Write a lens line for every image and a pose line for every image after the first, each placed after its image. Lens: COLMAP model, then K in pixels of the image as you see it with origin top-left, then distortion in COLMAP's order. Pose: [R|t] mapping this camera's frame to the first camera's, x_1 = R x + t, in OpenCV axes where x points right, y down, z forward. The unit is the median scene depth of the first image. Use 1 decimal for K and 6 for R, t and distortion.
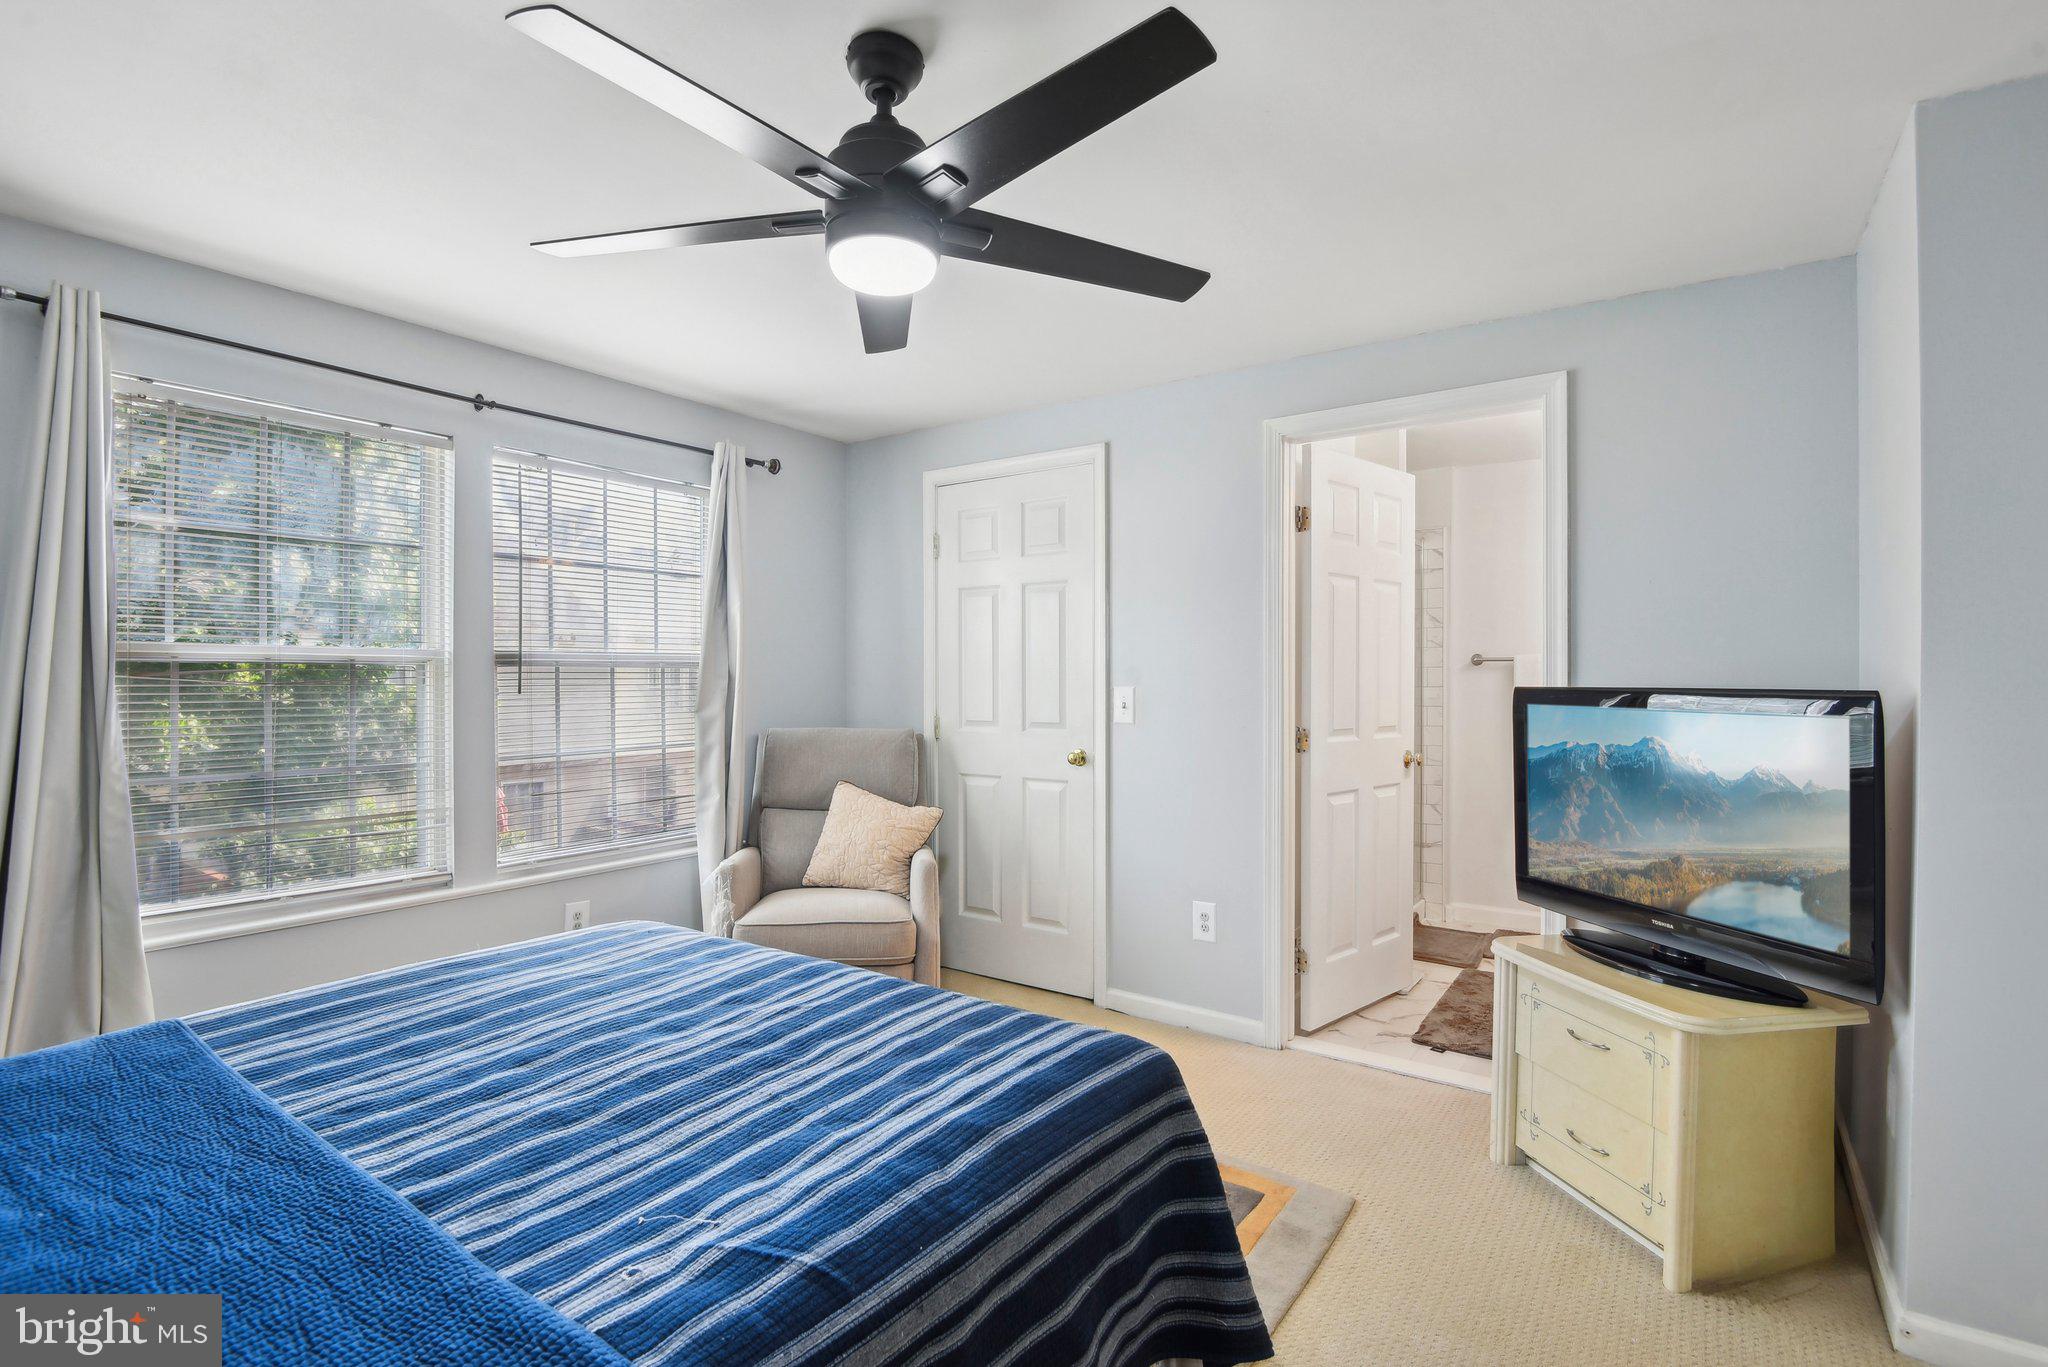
lens RADIAL K [[965.8, 0, 1018.6], [0, 965.8, 686.7], [0, 0, 1]] dist [-0.000996, -0.010687]
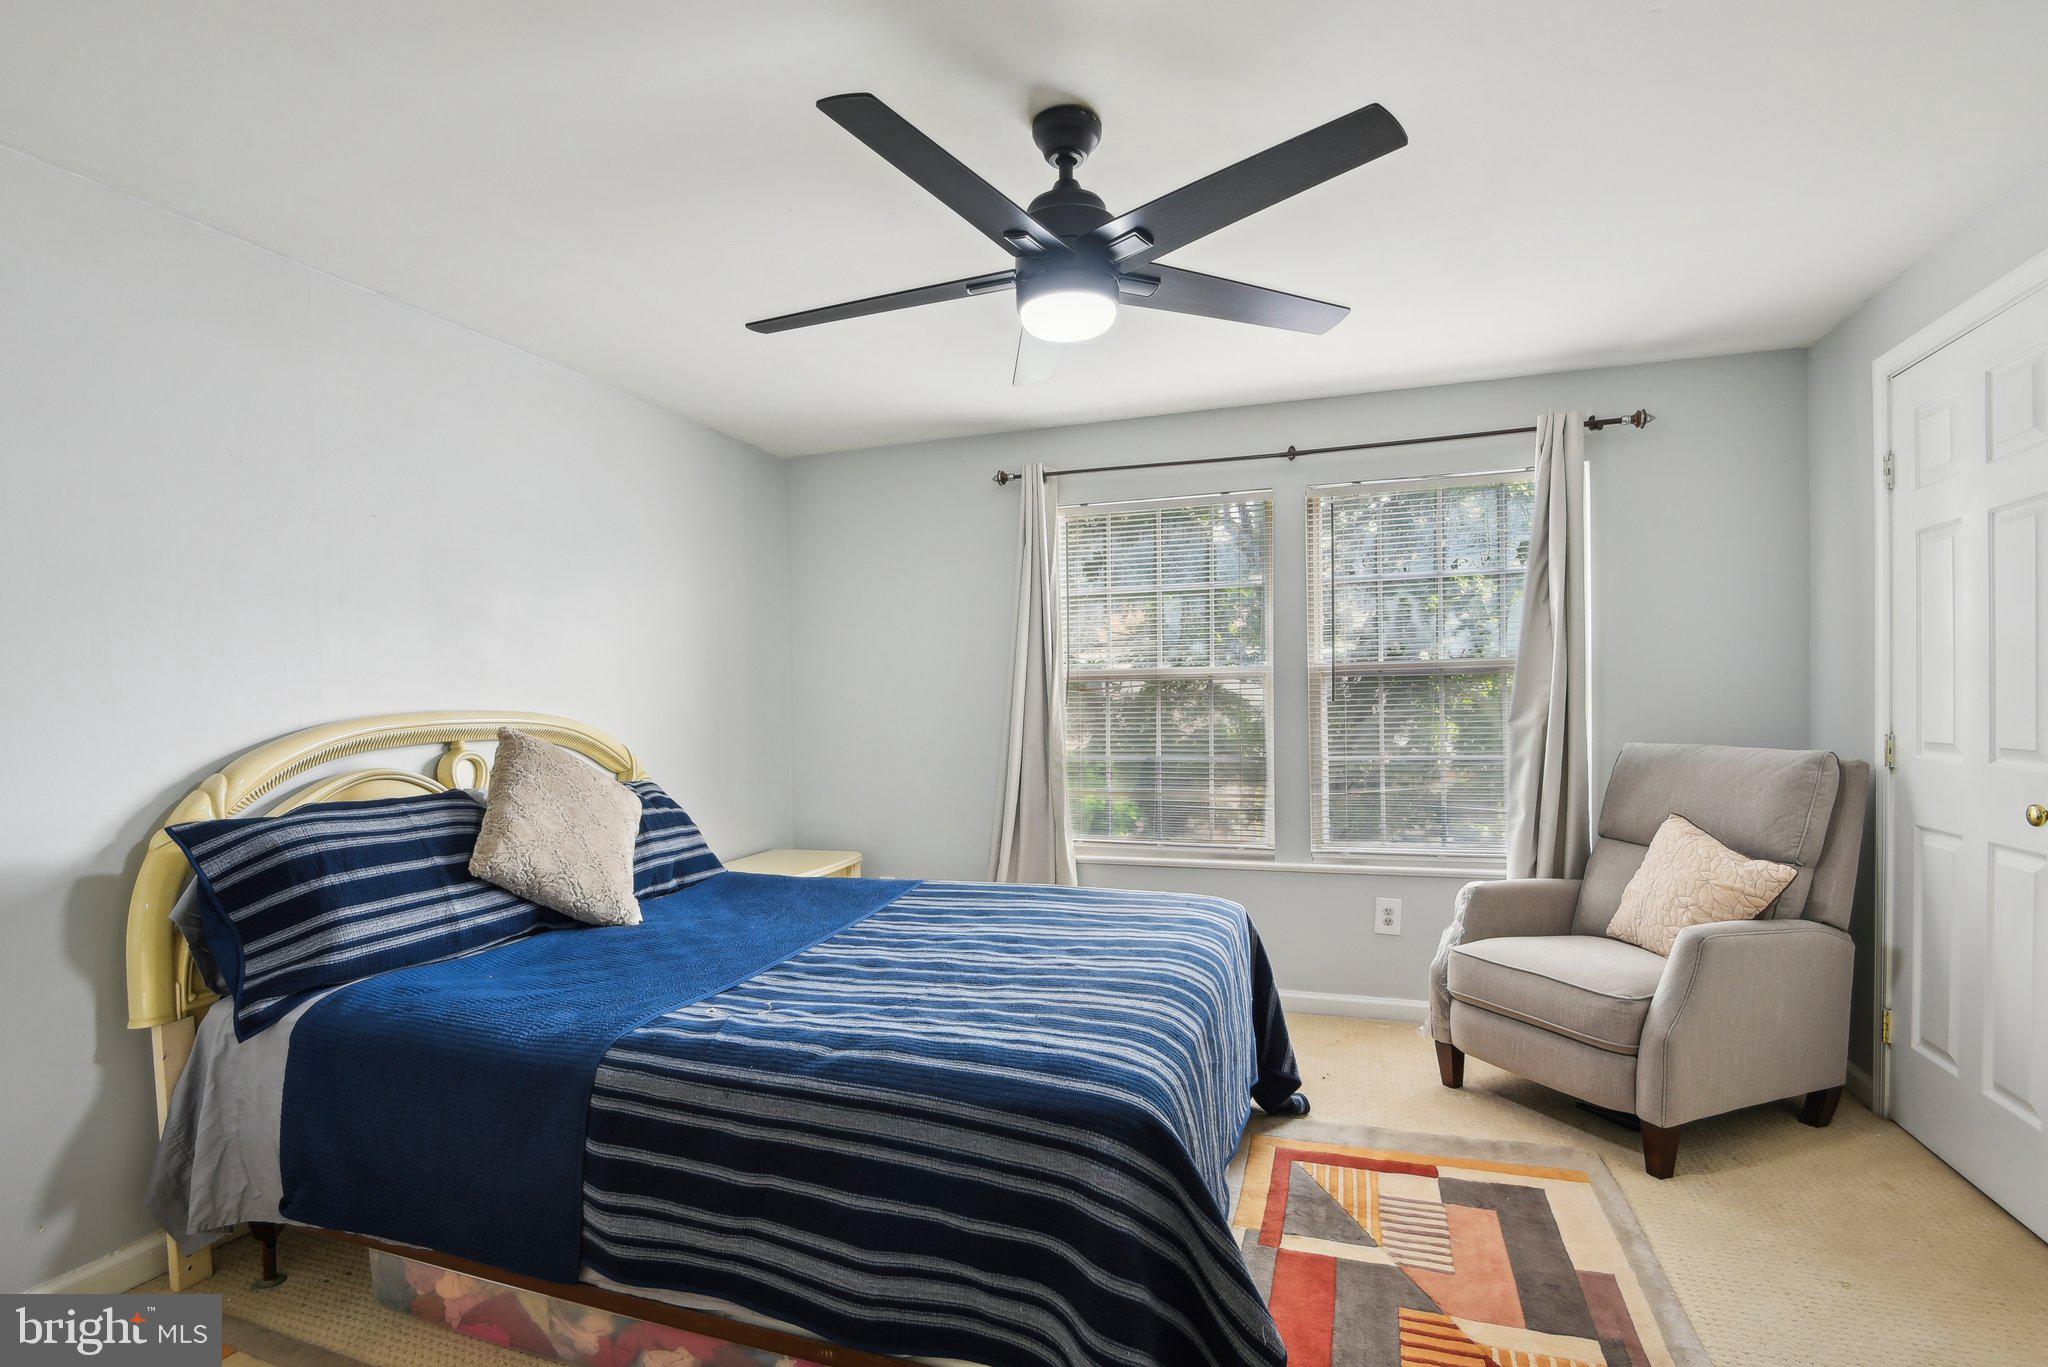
lens RADIAL K [[994.8, 0, 1001.6], [0, 994.8, 705.8], [0, 0, 1]] dist [0.001250, -0.012008]
pose [[0.266303, 0.002548, -0.963886, 0.952292], [0.009514, 0.999941, 0.005272, 0.006046], [0.963842, -0.010575, 0.266263, 0.610197]]
